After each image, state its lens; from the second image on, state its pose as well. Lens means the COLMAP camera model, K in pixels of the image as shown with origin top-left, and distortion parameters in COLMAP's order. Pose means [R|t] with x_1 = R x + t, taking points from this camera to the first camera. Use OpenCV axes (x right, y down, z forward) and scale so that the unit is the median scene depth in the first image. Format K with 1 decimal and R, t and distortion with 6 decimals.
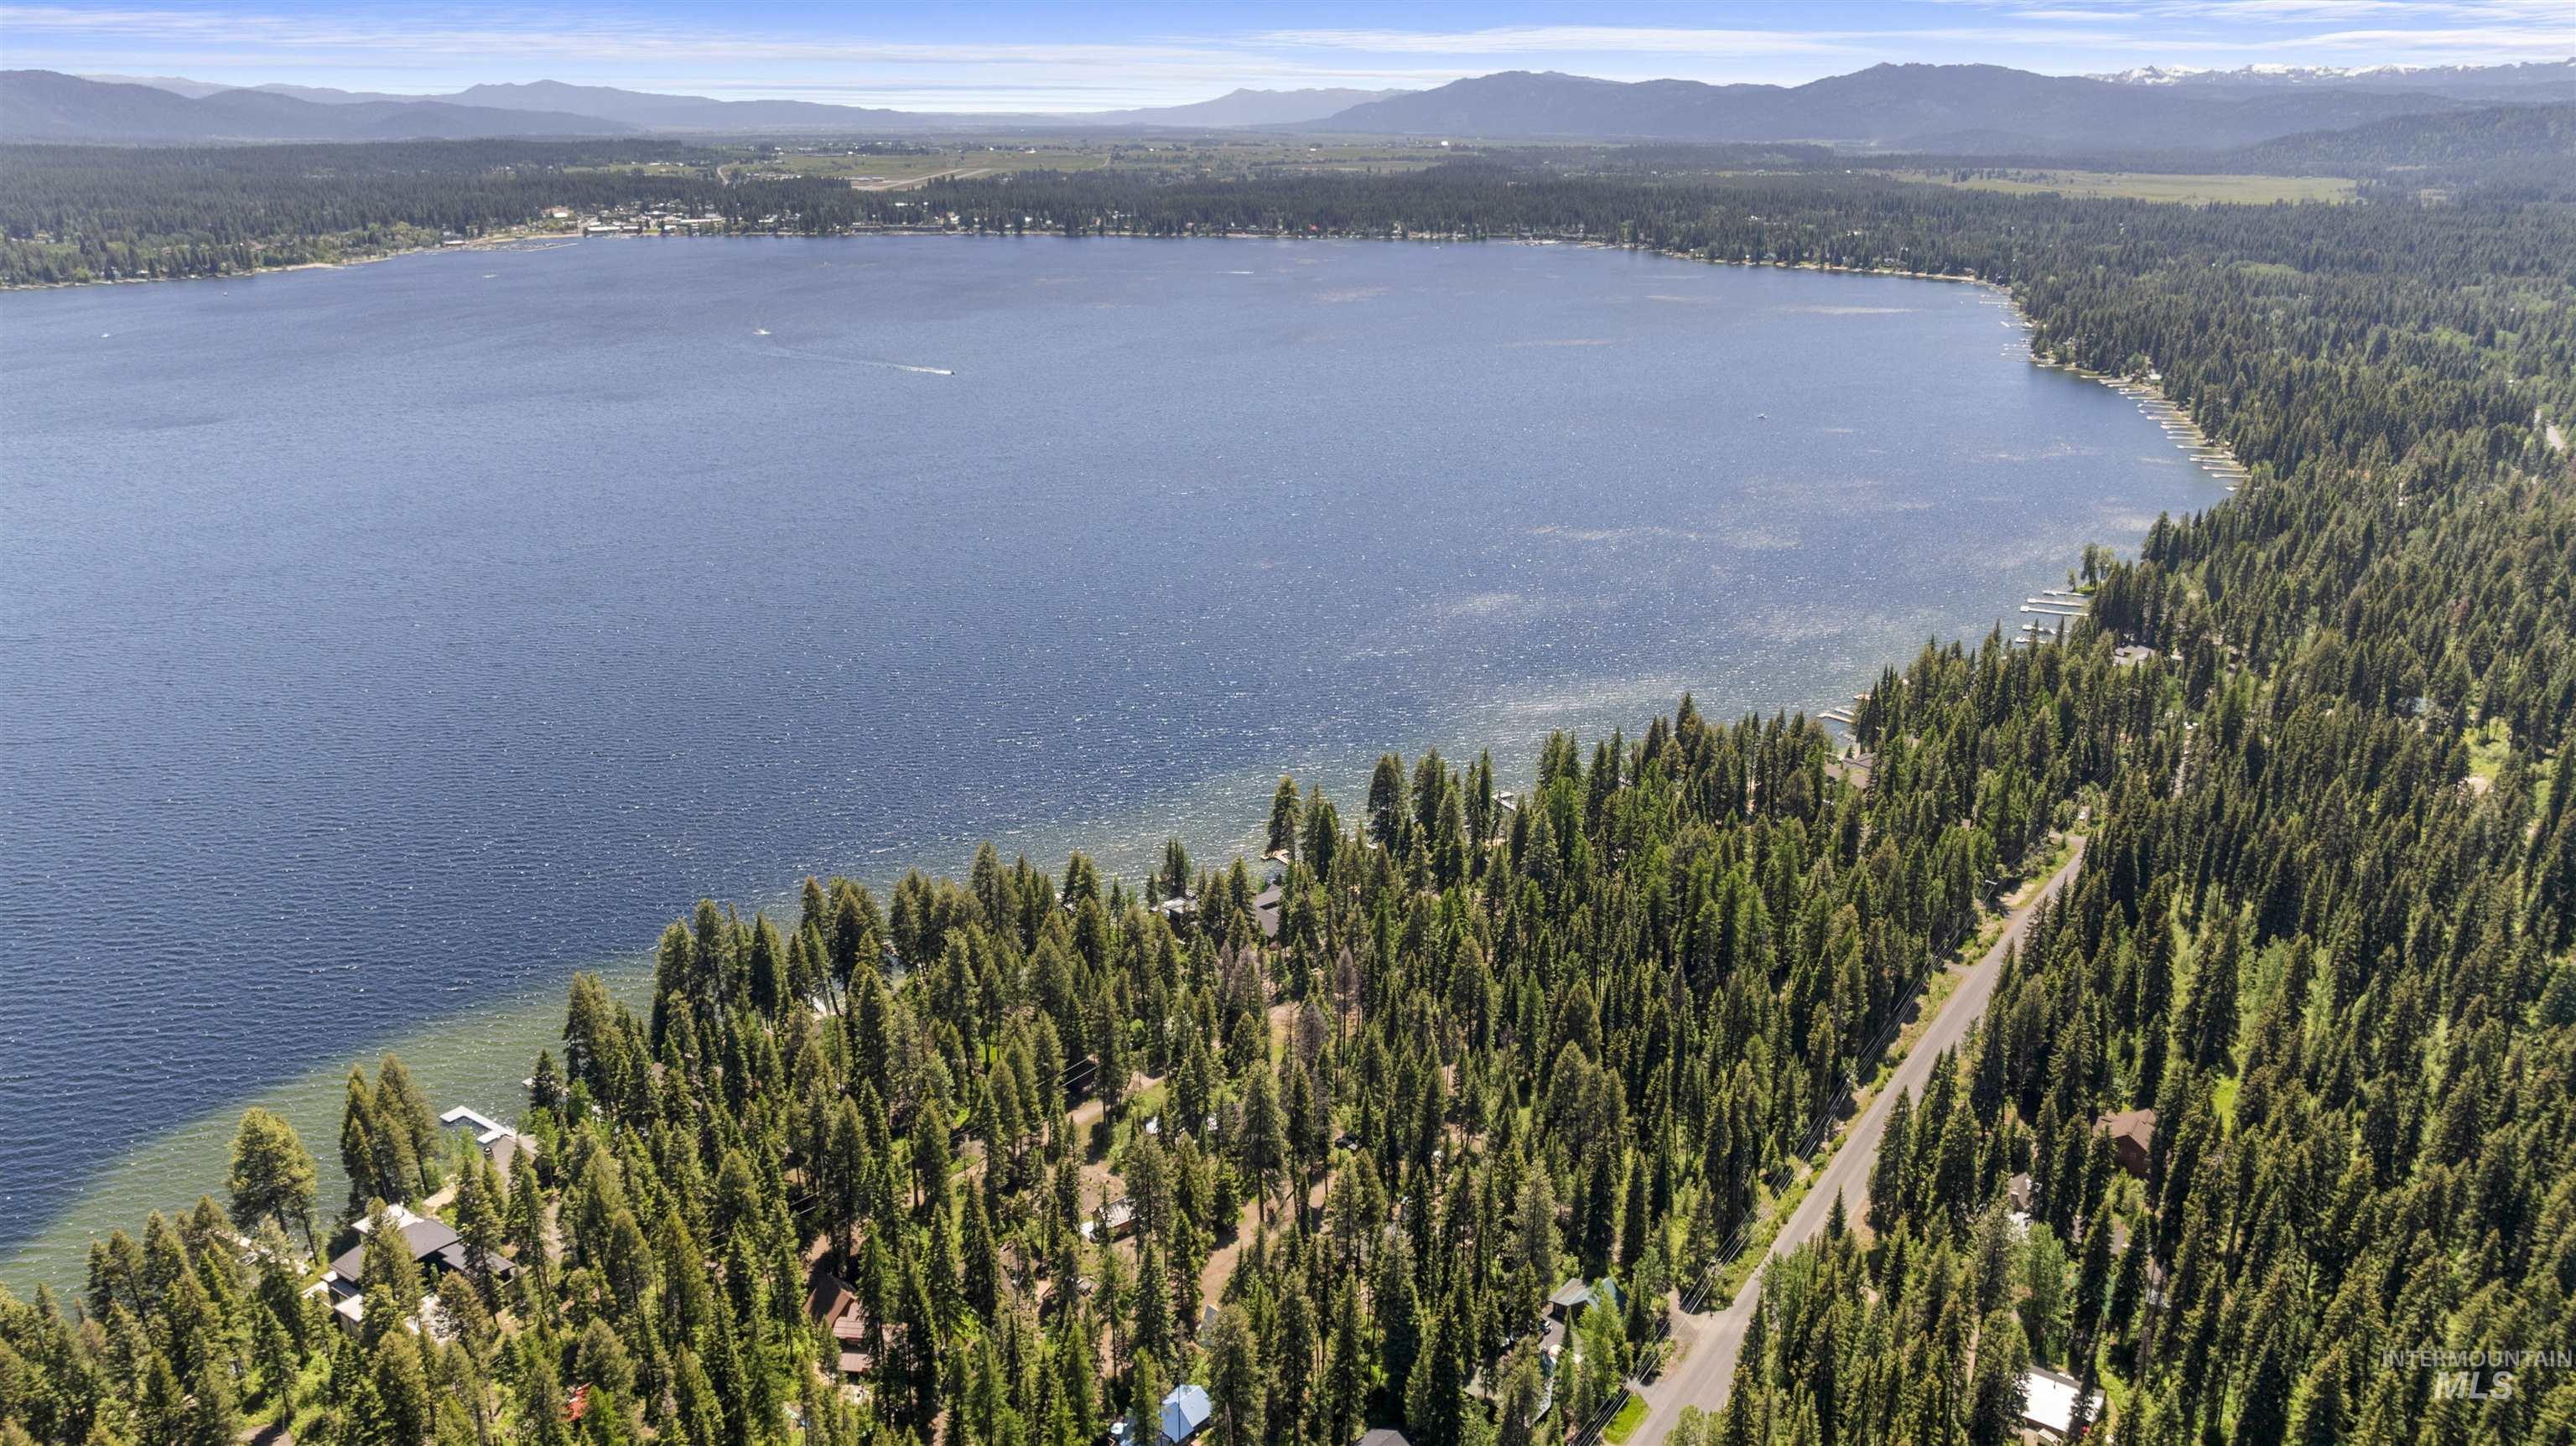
lens RADIAL K [[1848.2, 0, 1289.1], [0, 1848.2, 735.9], [0, 0, 1]] dist [-0.034633, 0.026303]
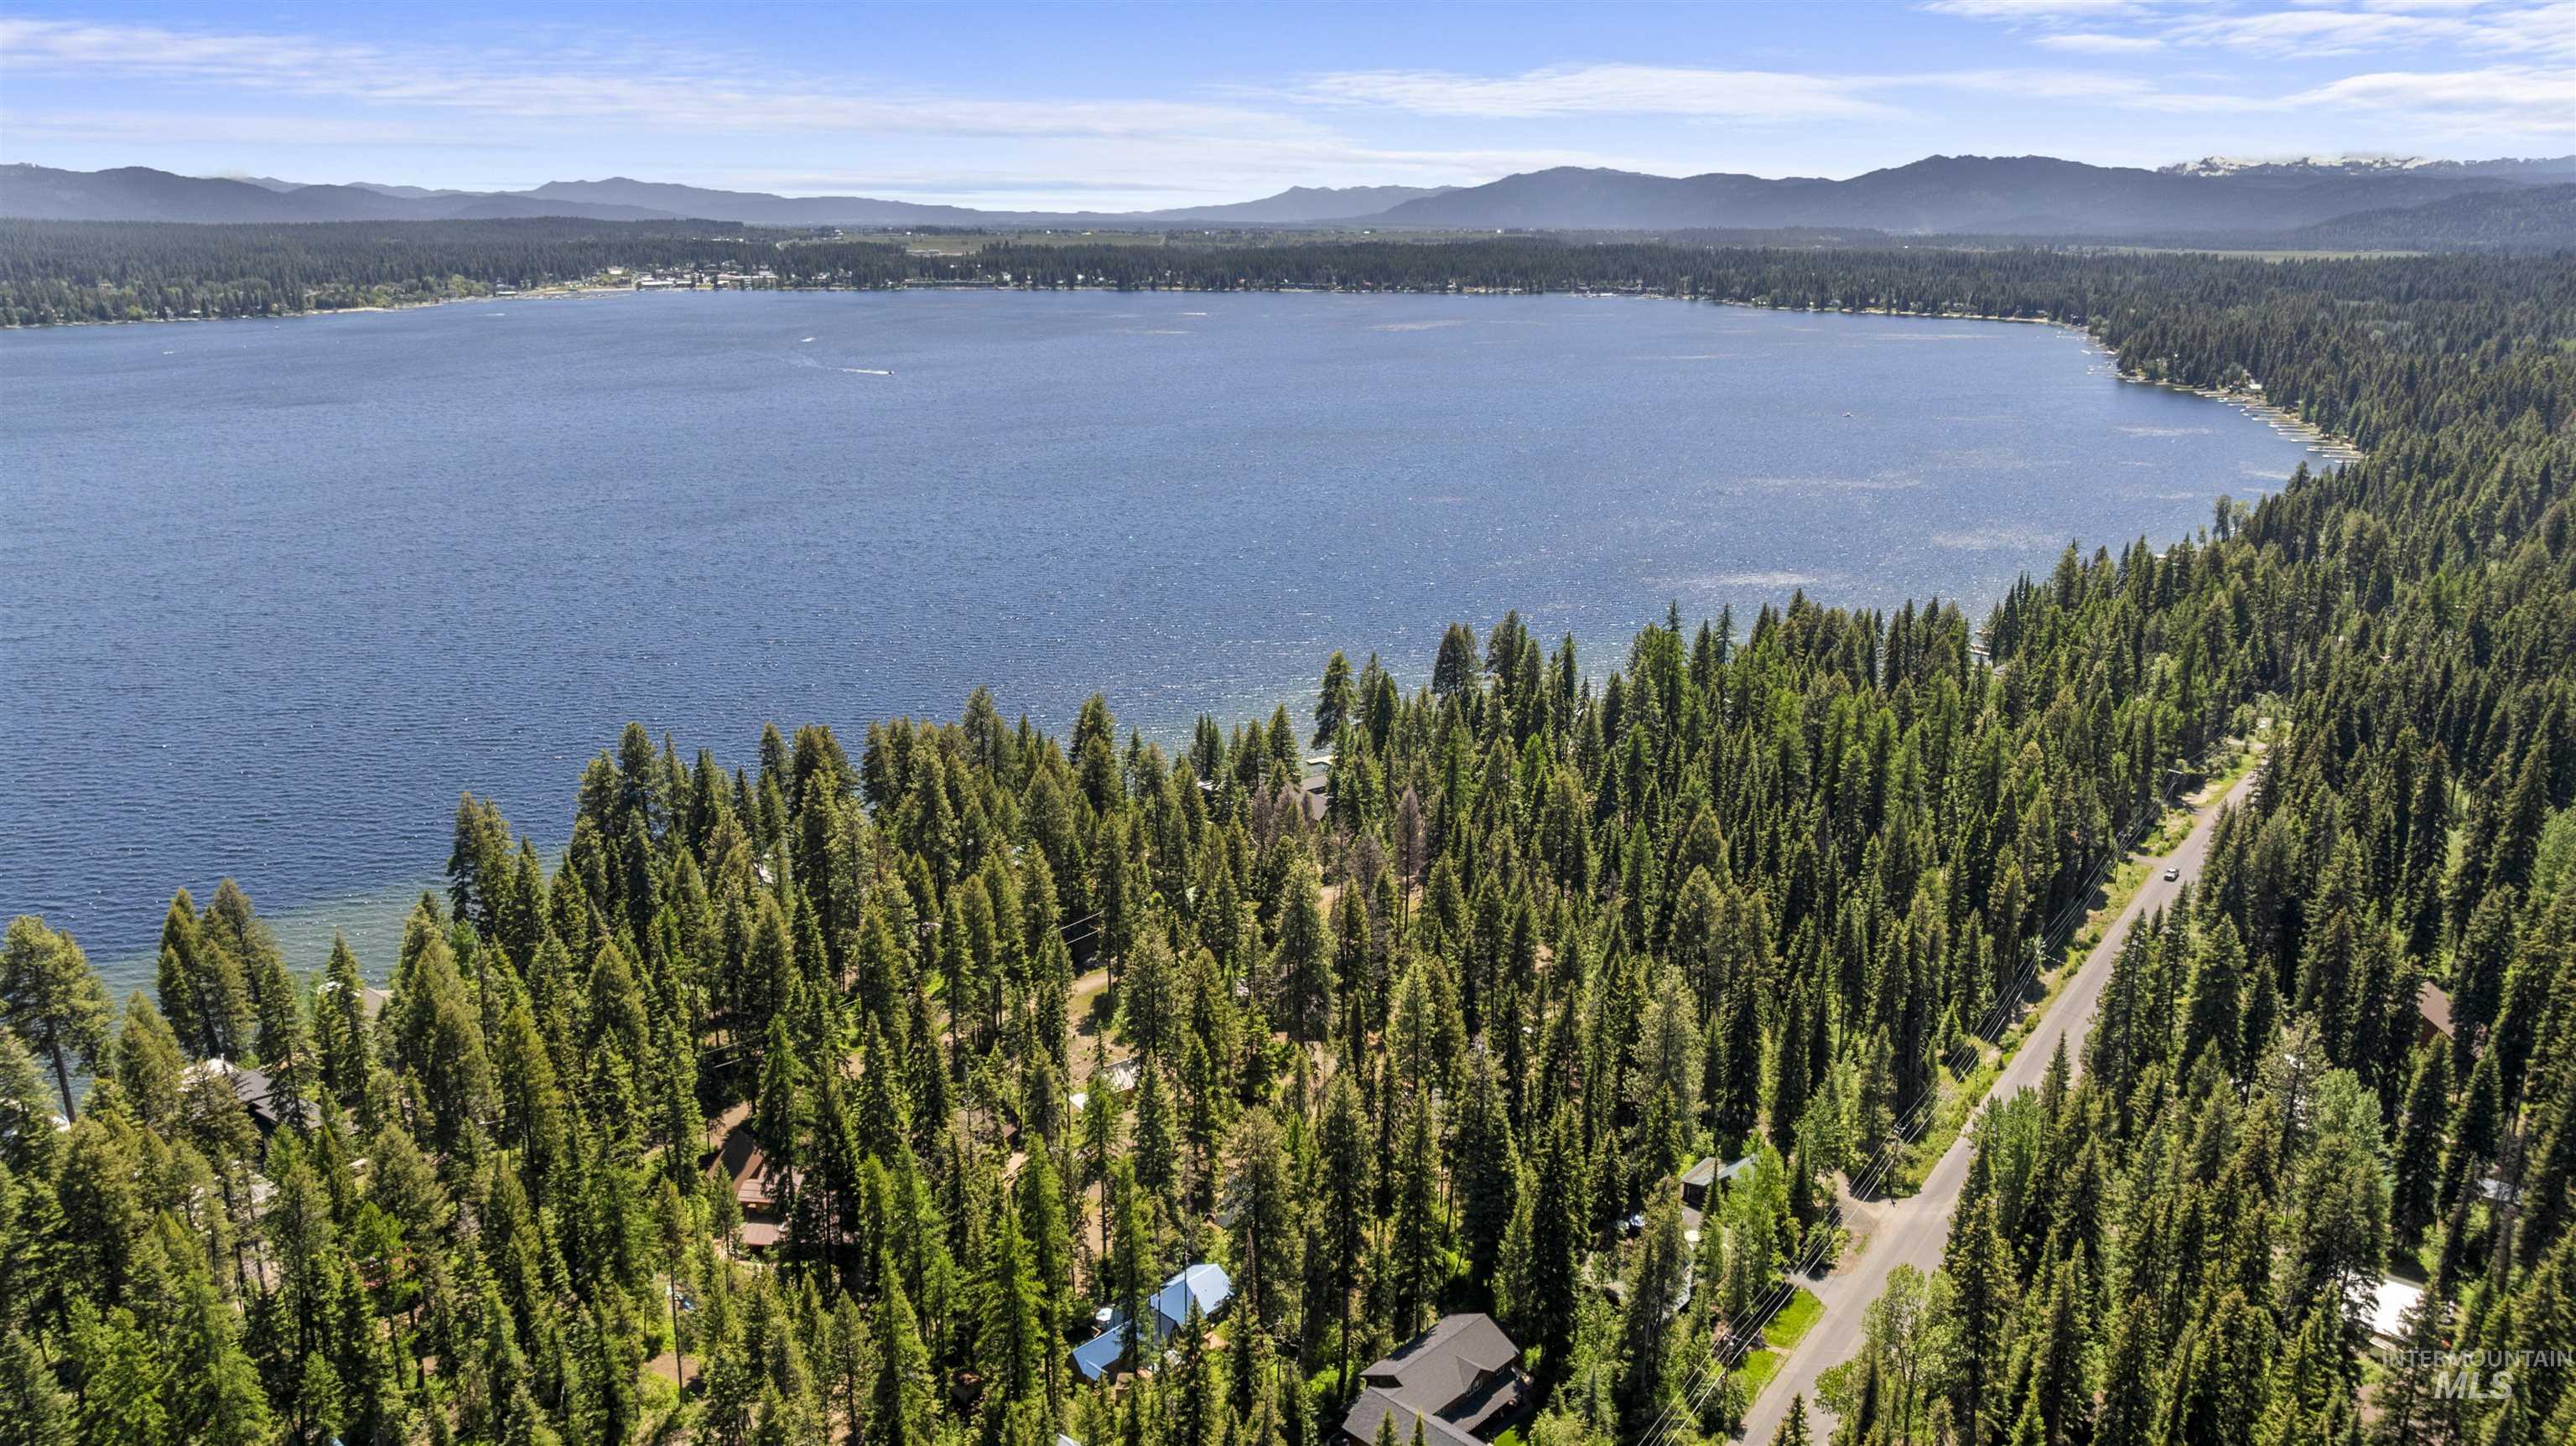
lens RADIAL K [[1839.4, 0, 1288.0], [0, 1839.4, 723.0], [0, 0, 1]] dist [-0.022513, -0.004476]
pose [[0.999578, 0.006355, -0.028338, -0.000028], [-0.008105, 0.998040, -0.062053, 0.118515], [0.027888, 0.062257, 0.997670, 0.161467]]
